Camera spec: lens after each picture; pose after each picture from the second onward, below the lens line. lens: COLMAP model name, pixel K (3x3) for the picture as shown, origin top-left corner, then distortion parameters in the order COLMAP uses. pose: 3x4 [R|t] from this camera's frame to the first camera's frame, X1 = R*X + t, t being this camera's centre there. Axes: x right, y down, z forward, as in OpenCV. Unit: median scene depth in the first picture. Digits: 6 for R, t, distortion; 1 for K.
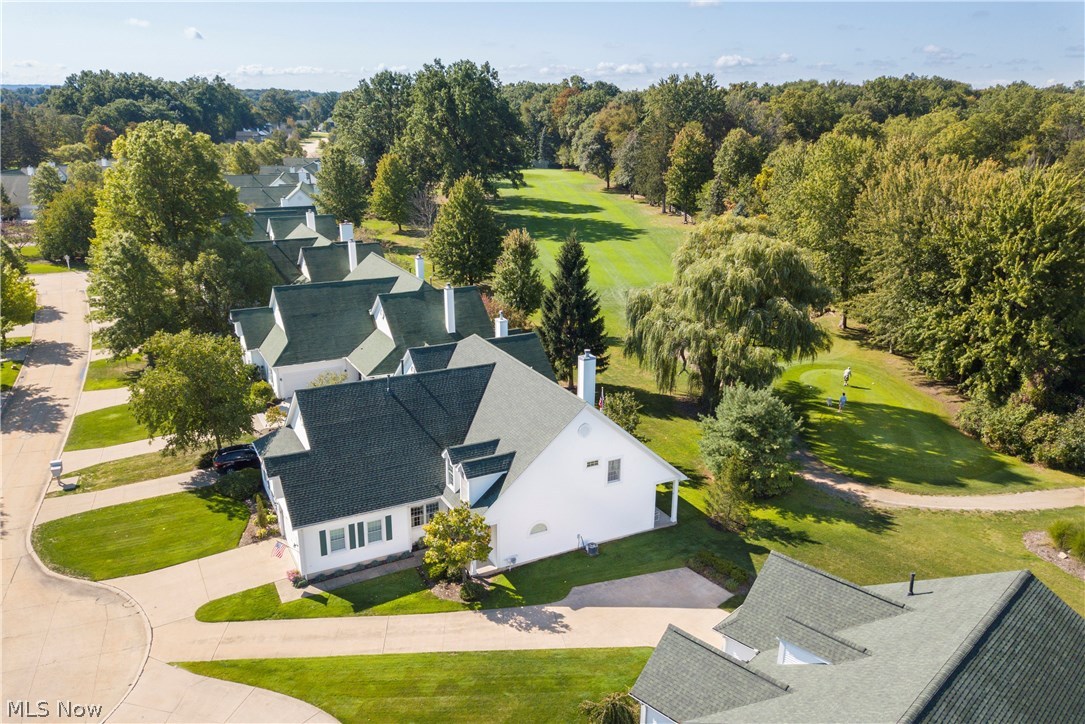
lens RADIAL K [[906.2, 0, 539.8], [0, 906.2, 335.6], [0, 0, 1]] dist [0.024753, -0.039748]
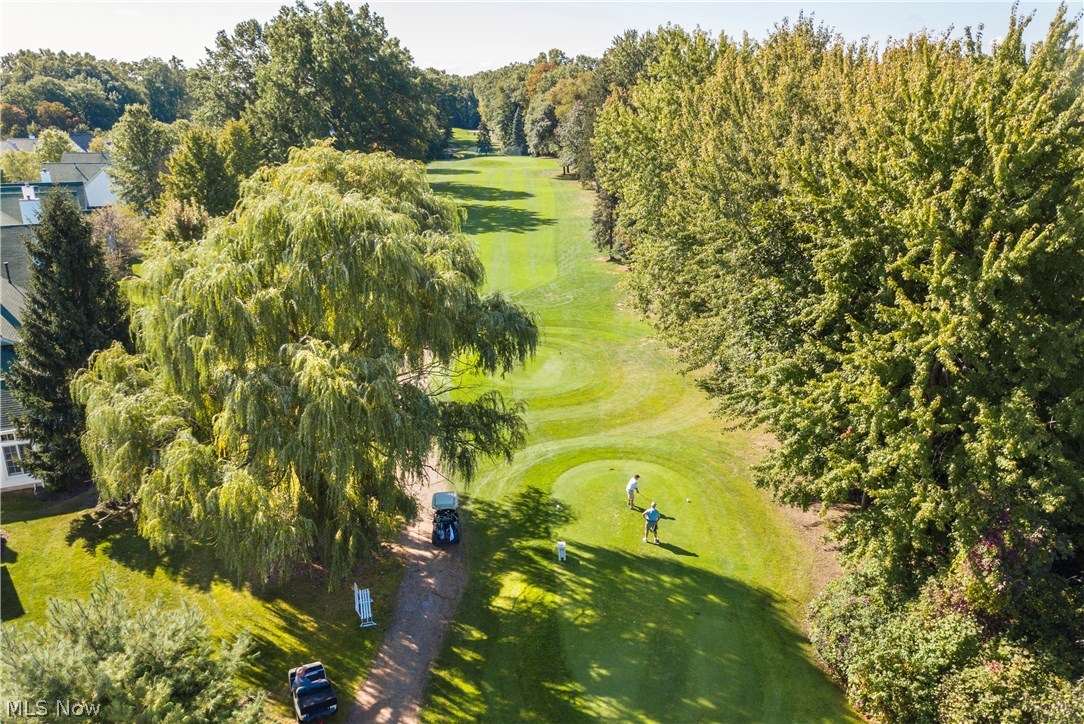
lens RADIAL K [[887.1, 0, 545.2], [0, 887.1, 358.0], [0, 0, 1]] dist [0.009072, -0.017213]
pose [[0.998051, 0.013914, -0.060831, 0.369820], [-0.012420, 0.999613, 0.024875, -0.042754], [0.061154, -0.024071, 0.997838, 0.593931]]
